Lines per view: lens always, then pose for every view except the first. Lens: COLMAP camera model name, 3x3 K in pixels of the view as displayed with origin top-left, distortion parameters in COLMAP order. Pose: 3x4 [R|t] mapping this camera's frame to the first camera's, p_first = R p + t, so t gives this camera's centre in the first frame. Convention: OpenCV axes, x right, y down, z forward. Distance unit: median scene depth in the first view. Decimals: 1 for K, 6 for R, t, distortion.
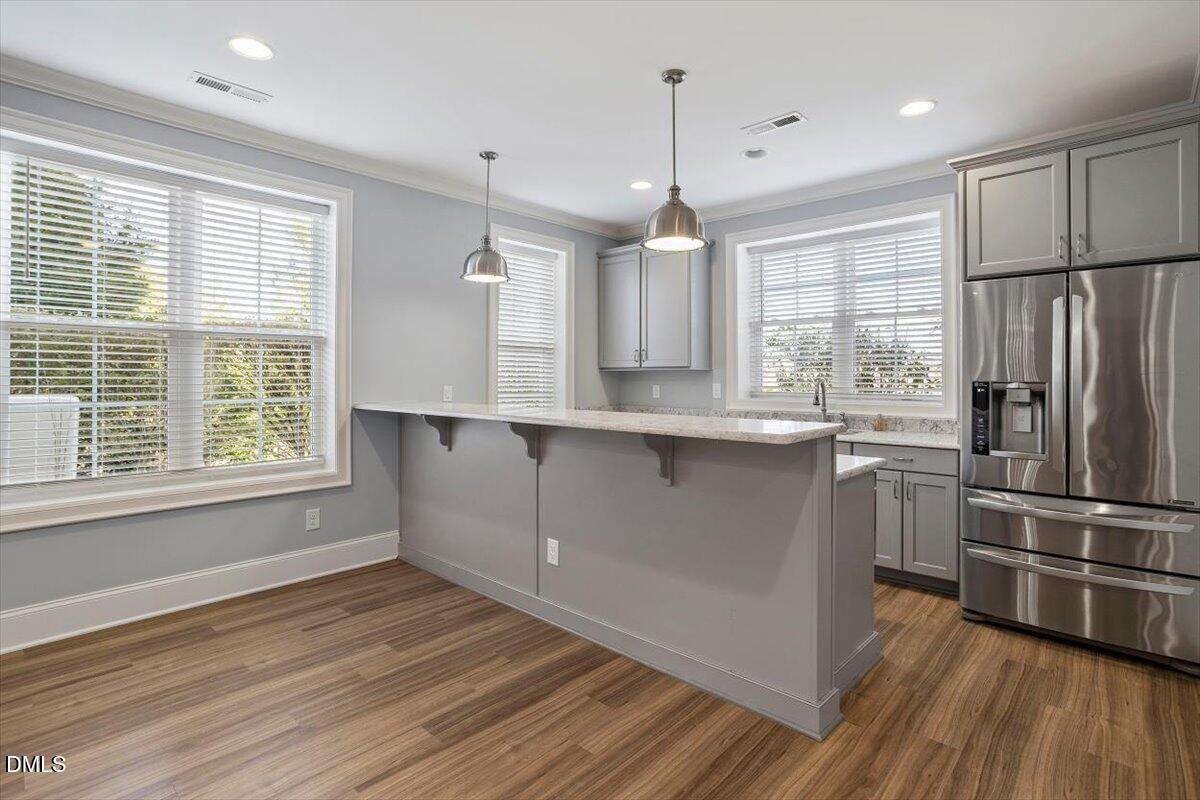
lens RADIAL K [[586.8, 0, 603.4], [0, 586.8, 375.2], [0, 0, 1]] dist [-0.030781, 0.017621]
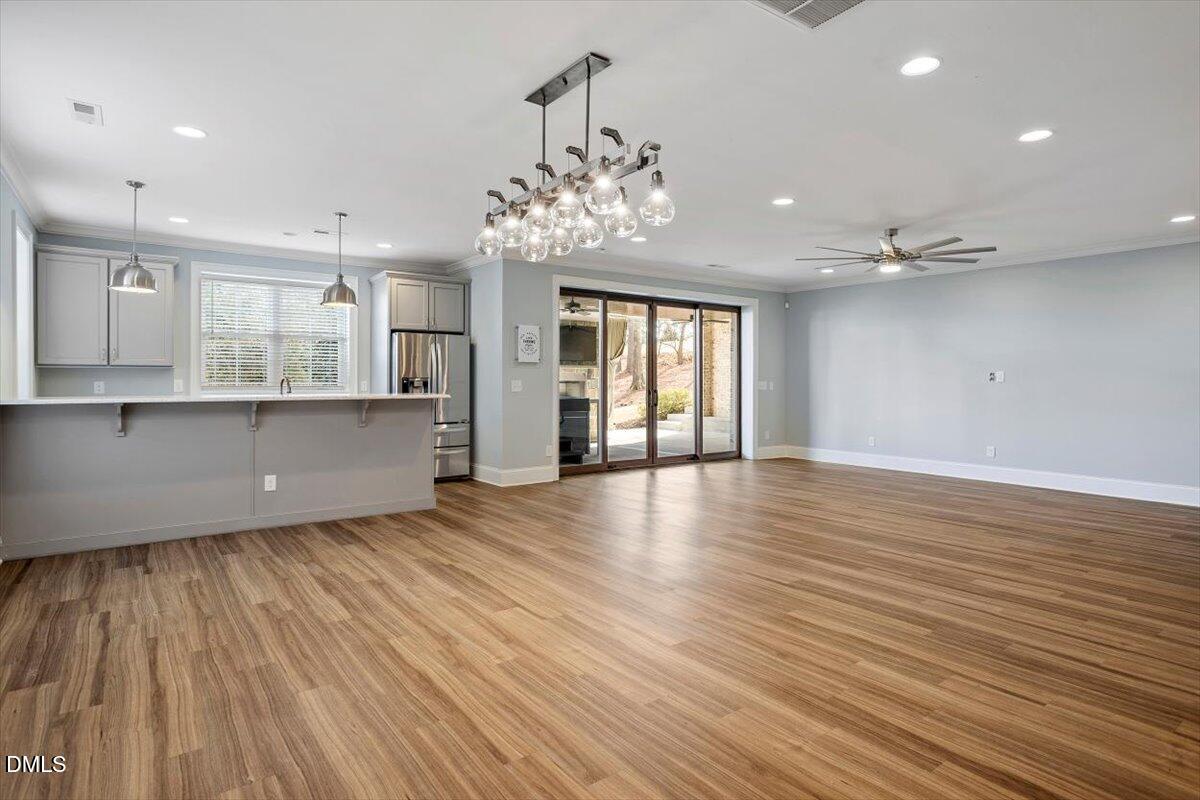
lens RADIAL K [[652.0, 0, 598.5], [0, 652.0, 393.5], [0, 0, 1]] dist [-0.004767, 0.000173]
pose [[0.187267, -0.018642, 0.982132, -1.345541], [-0.009016, 0.999745, 0.020696, 0.008801], [-0.982268, -0.012730, 0.187051, -0.171943]]
